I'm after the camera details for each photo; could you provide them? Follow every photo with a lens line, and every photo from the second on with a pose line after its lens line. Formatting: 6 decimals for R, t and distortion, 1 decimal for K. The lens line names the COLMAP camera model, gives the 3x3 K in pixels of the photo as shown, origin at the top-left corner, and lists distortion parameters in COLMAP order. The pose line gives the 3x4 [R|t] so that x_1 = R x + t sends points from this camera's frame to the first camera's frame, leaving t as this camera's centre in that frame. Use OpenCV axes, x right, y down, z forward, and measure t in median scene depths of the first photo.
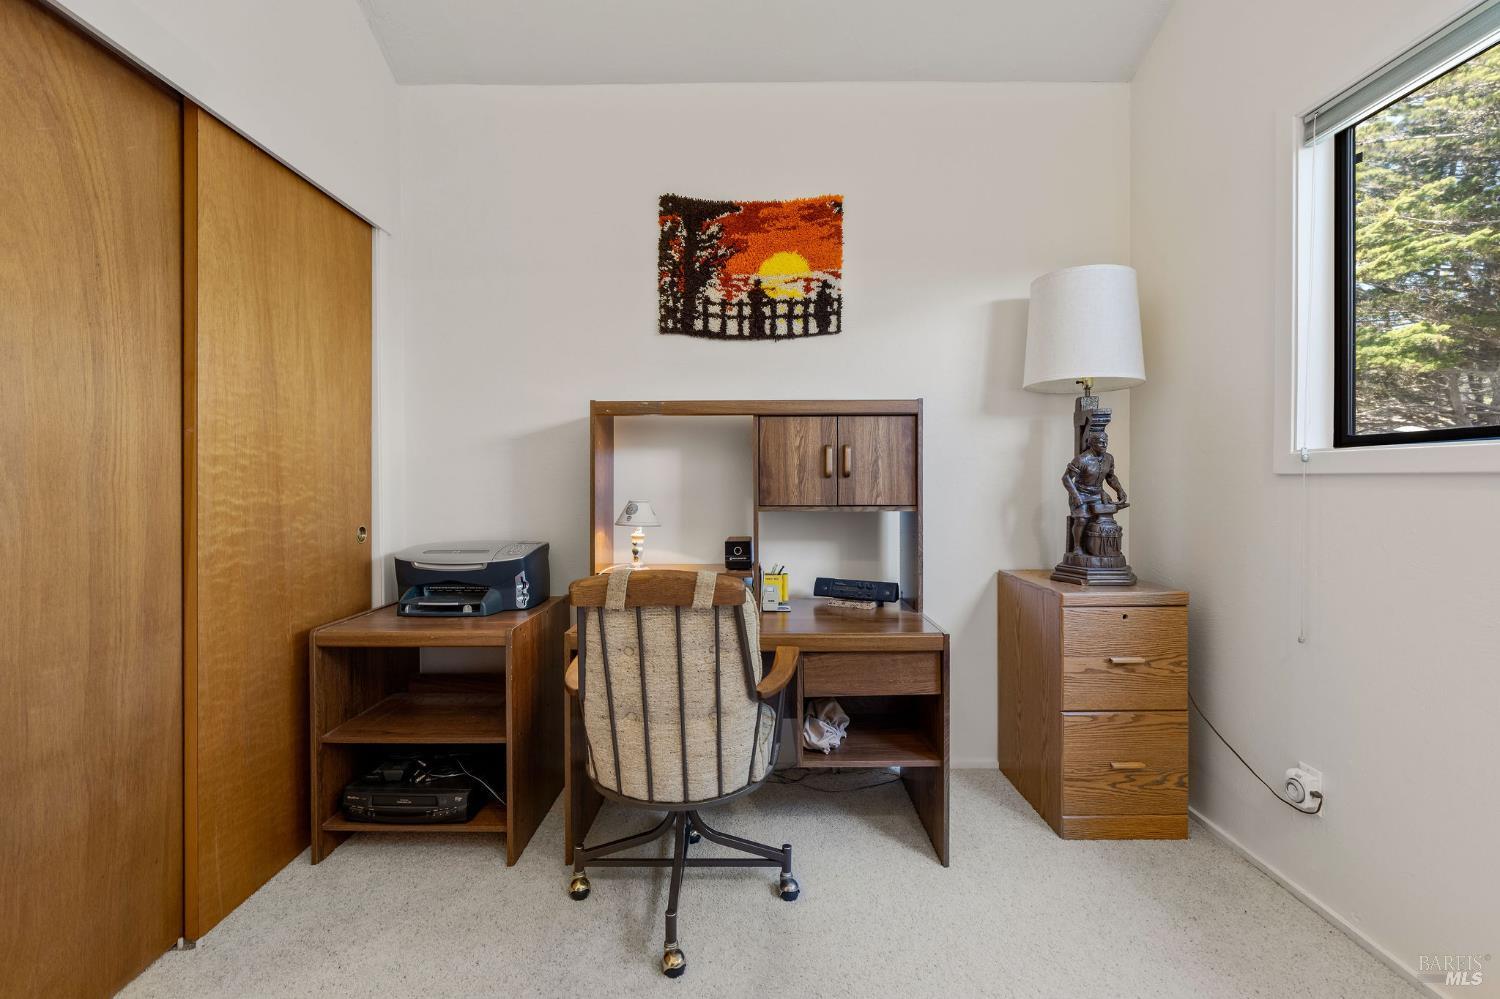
lens RADIAL K [[681.4, 0, 748.9], [0, 681.4, 490.2], [0, 0, 1]] dist [0.001612, 0.001040]
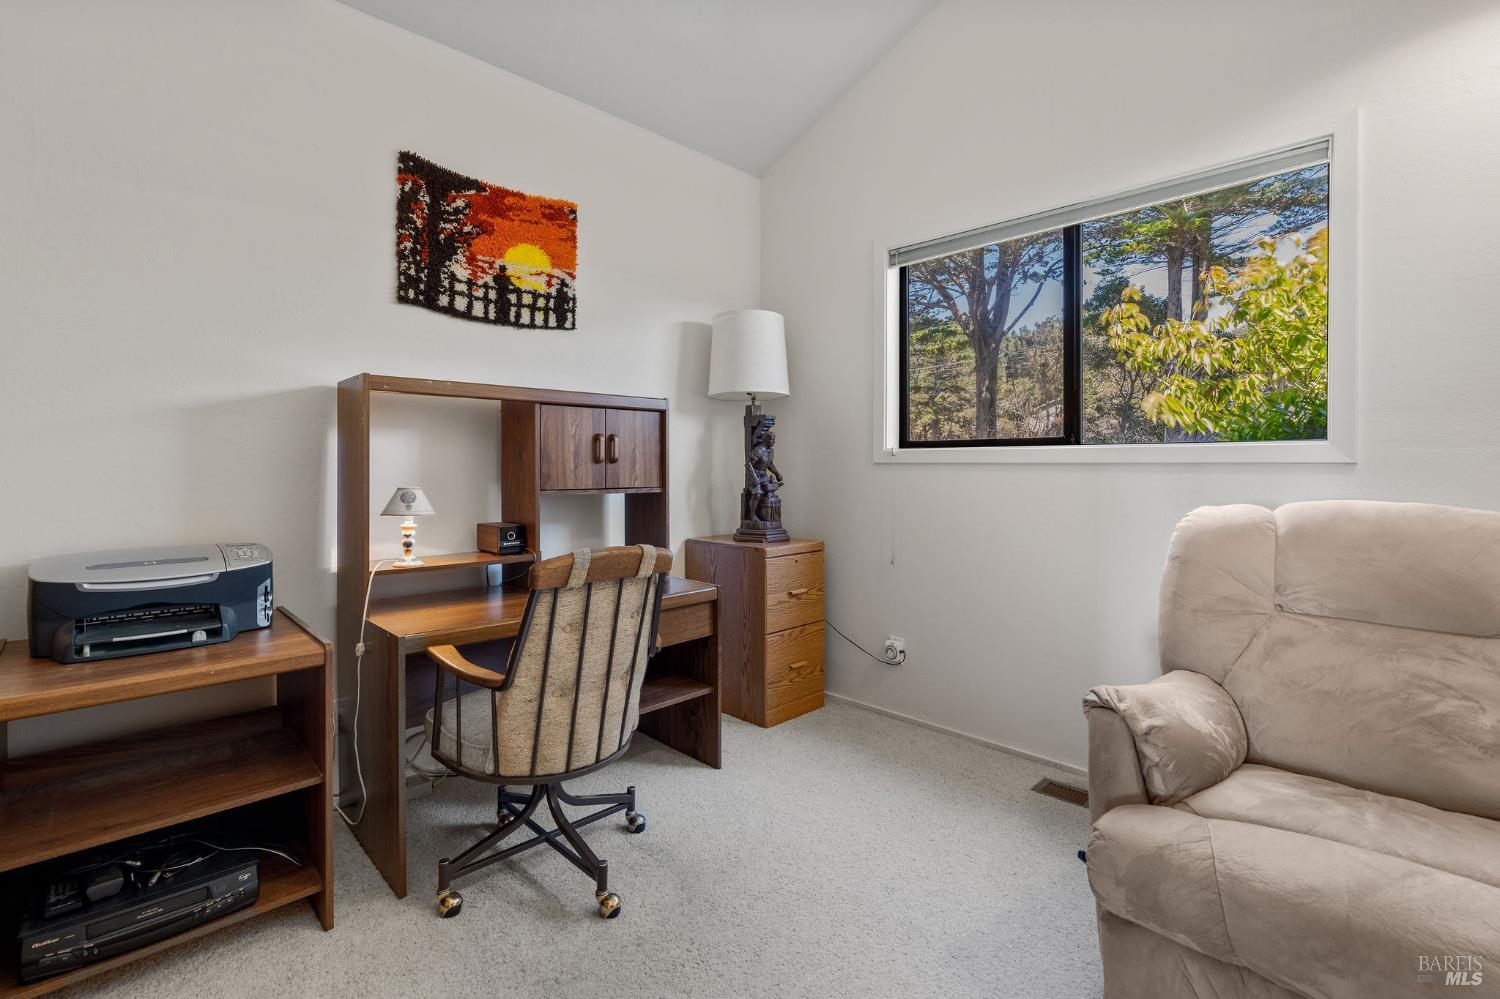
lens RADIAL K [[681.4, 0, 756.2], [0, 681.4, 469.8], [0, 0, 1]] dist [0.001612, 0.001040]
pose [[0.713170, -0.001289, 0.700990, -0.469138], [0.008095, 0.999947, -0.006398, 0.000831], [-0.700944, 0.010237, 0.713142, 0.030833]]
